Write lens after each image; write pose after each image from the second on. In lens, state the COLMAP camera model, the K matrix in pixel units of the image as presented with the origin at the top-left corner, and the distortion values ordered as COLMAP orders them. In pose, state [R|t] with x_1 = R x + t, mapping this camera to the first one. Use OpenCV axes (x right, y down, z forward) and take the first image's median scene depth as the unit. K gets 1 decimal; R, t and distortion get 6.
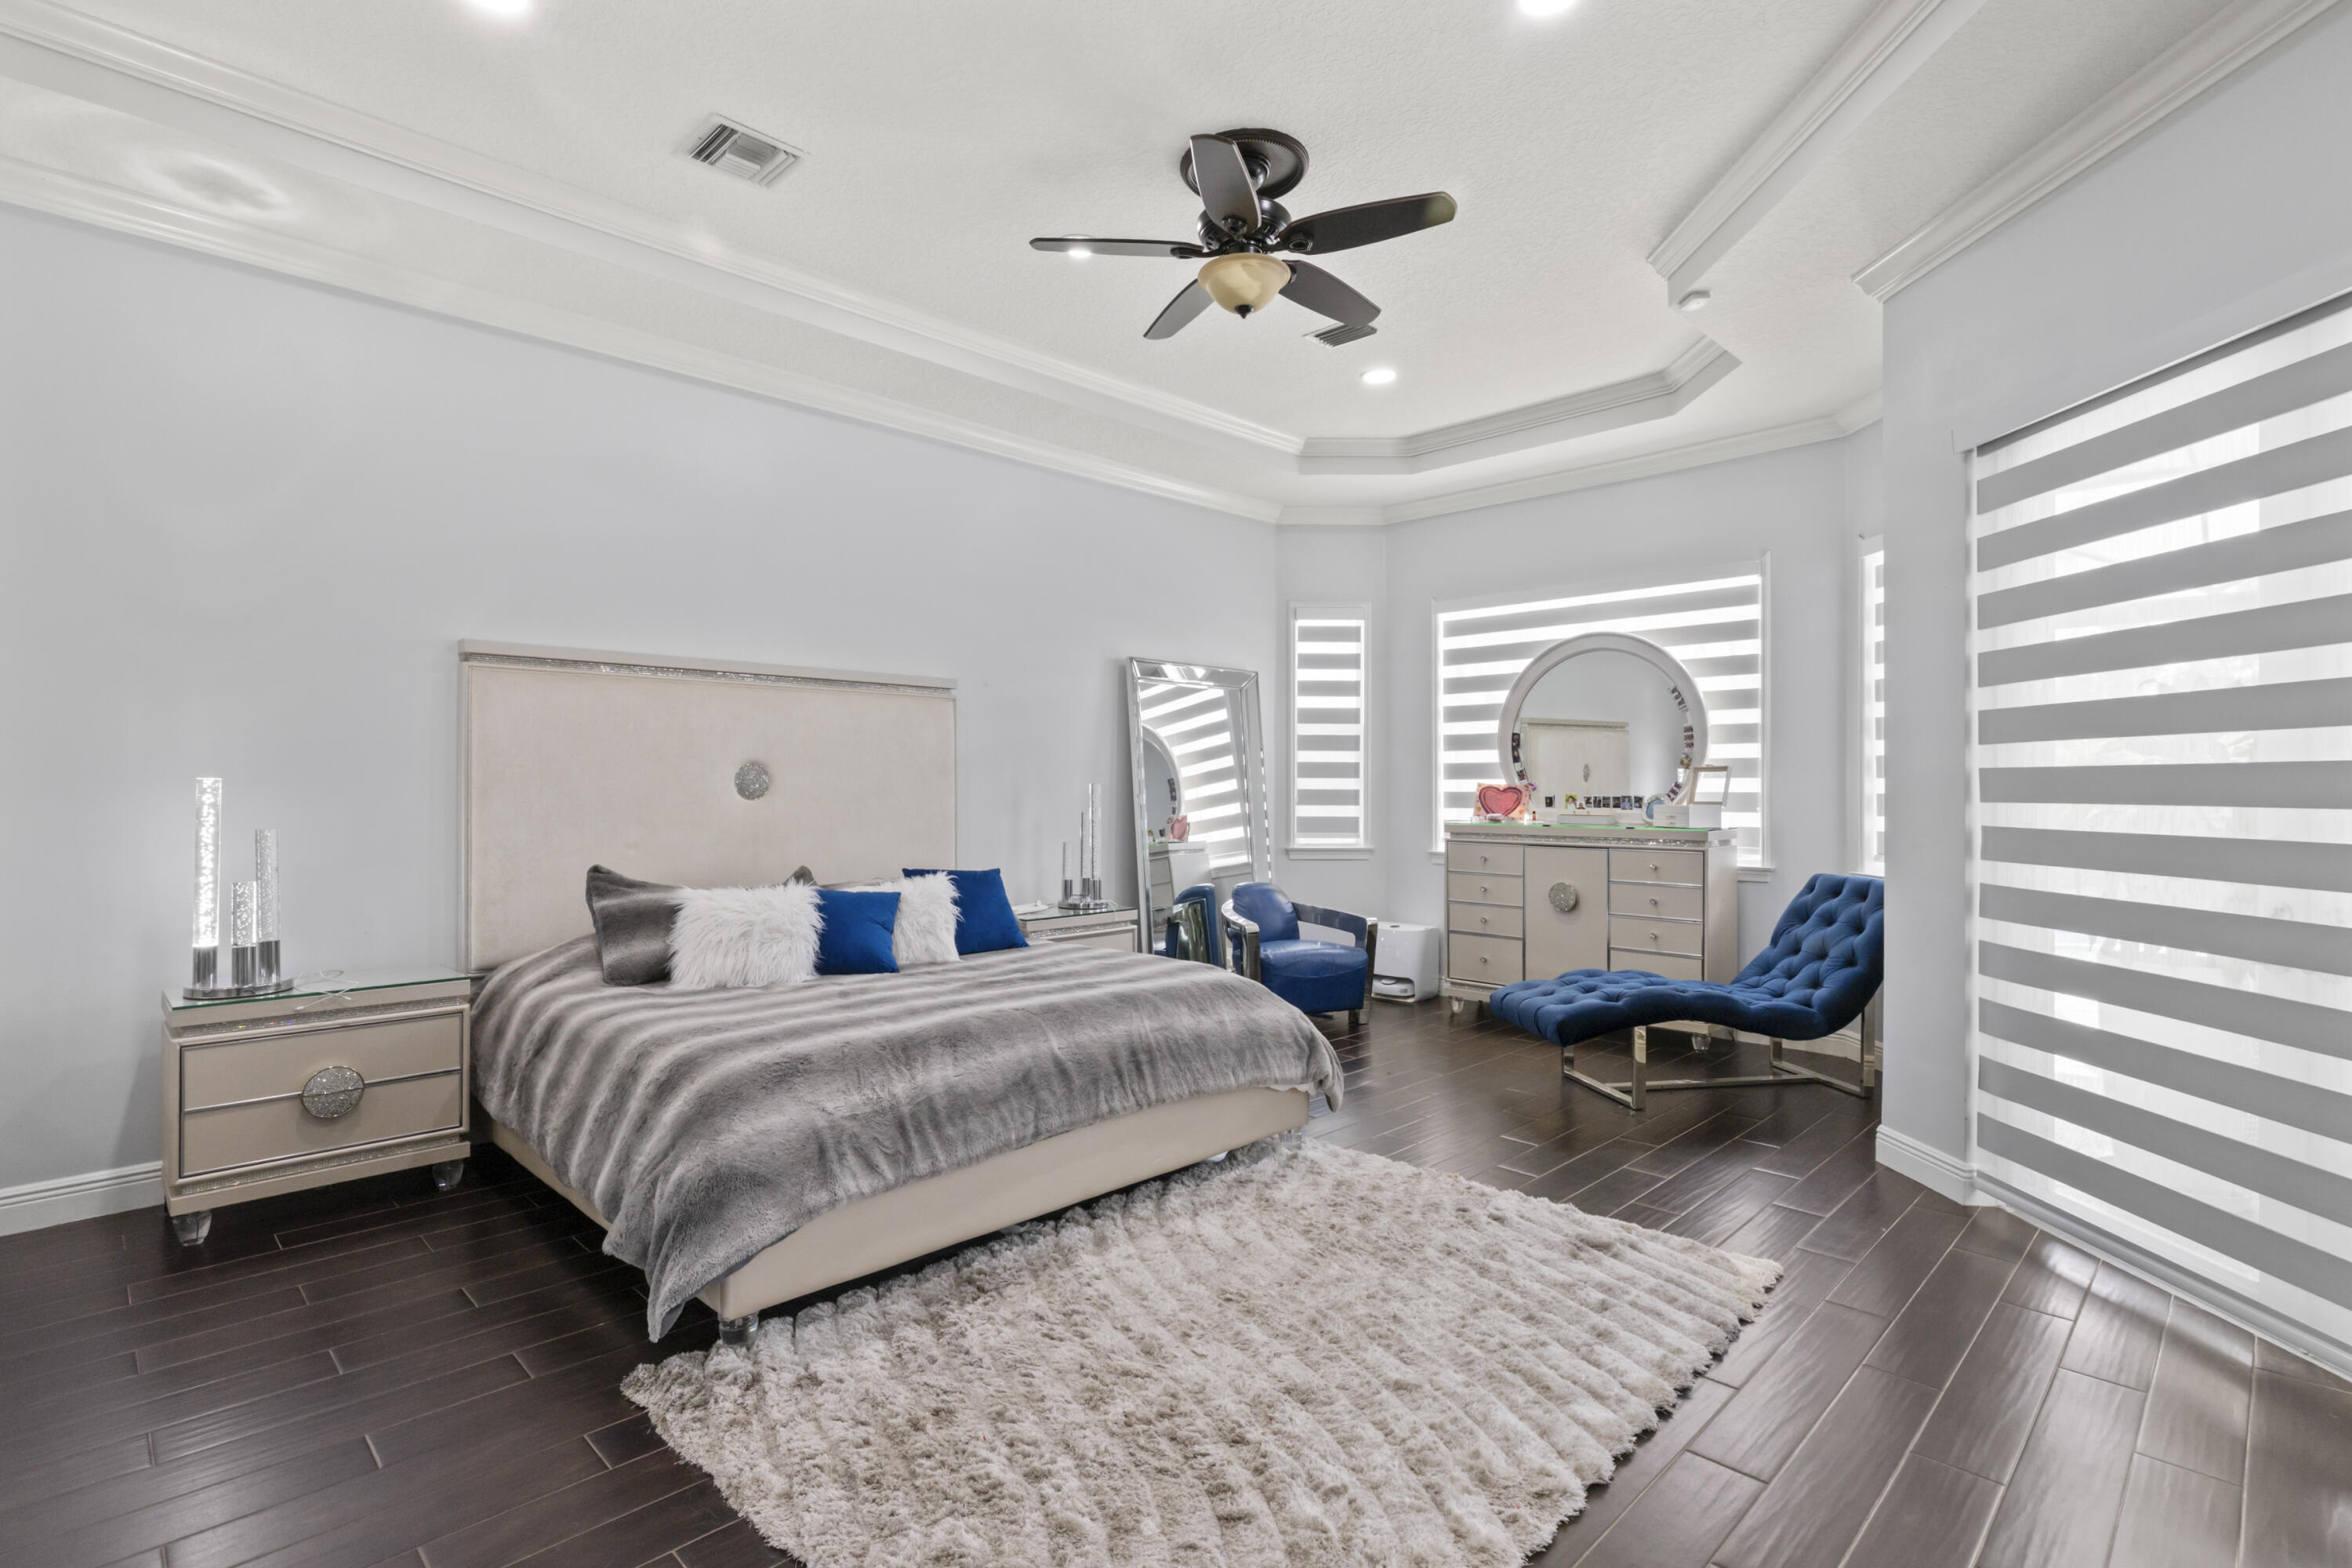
lens RADIAL K [[1086.8, 0, 1177.4], [0, 1086.8, 779.9], [0, 0, 1]] dist [0.001607, -0.001546]
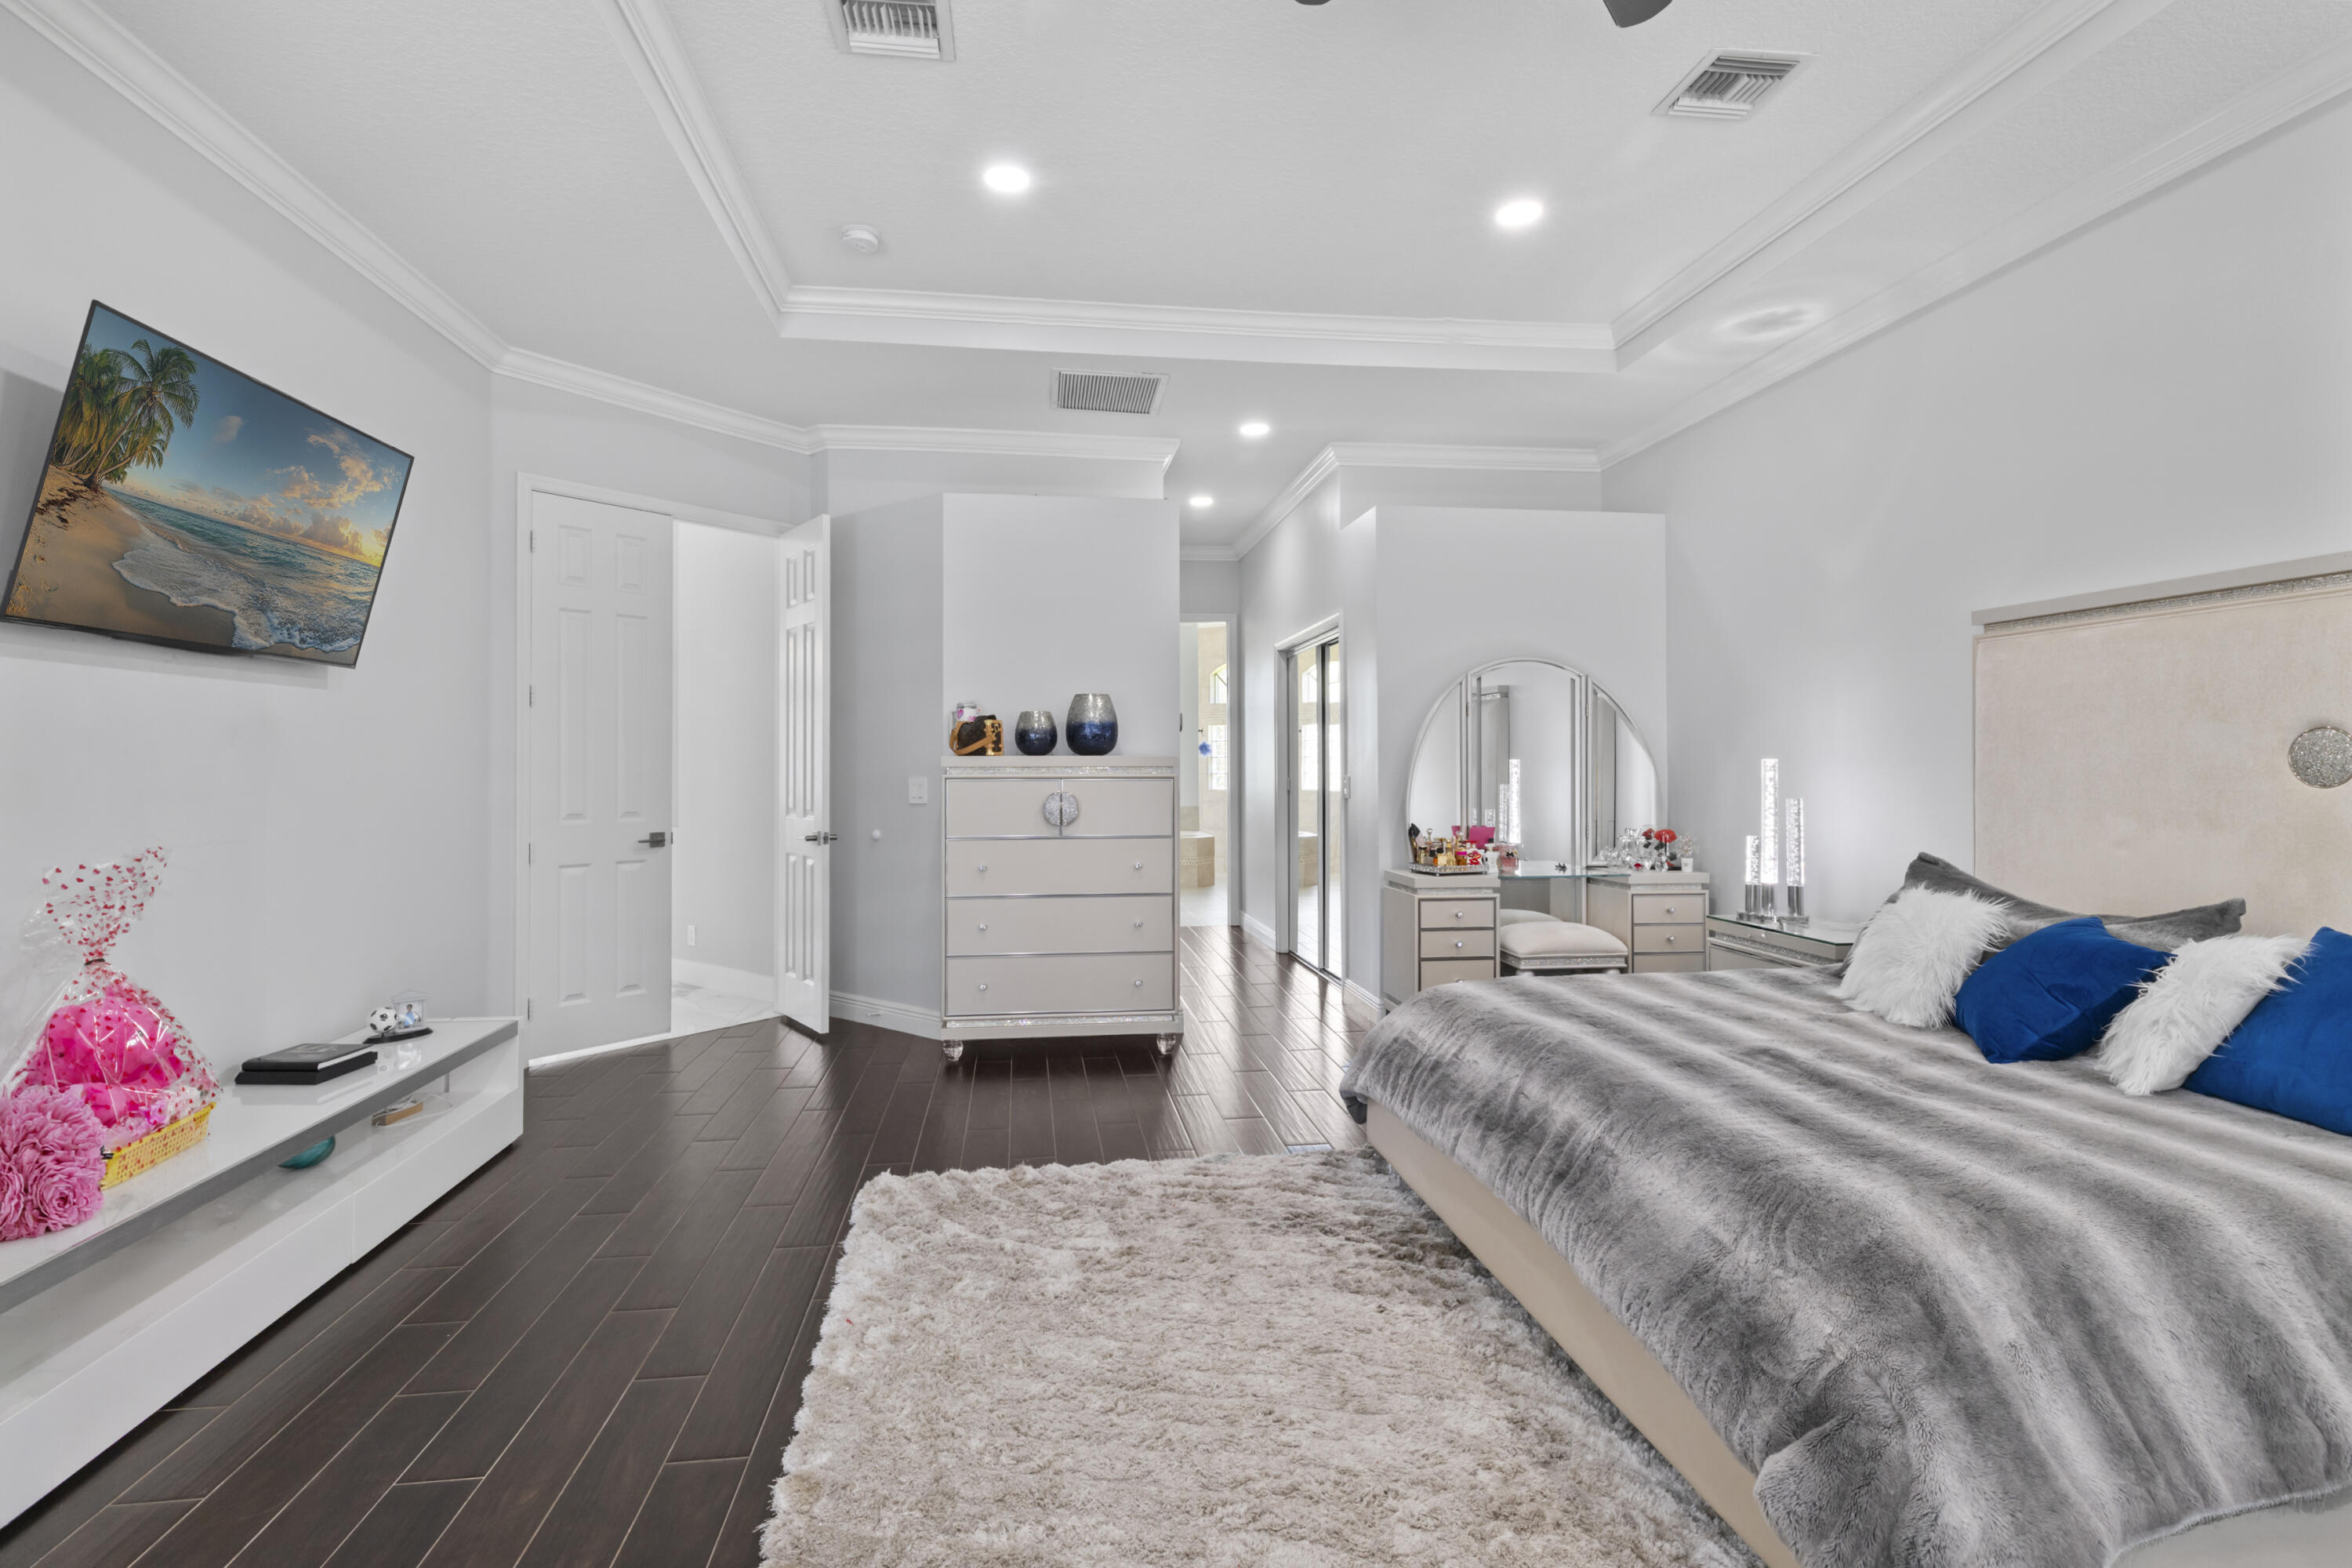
lens RADIAL K [[1086.8, 0, 1174.4], [0, 1086.8, 773.5], [0, 0, 1]] dist [0.001607, -0.001546]
pose [[-0.584755, -0.000280, -0.811210, 0.624066], [-0.002610, 0.999995, 0.001536, 0.015291], [0.811206, 0.003016, -0.584753, 1.143151]]
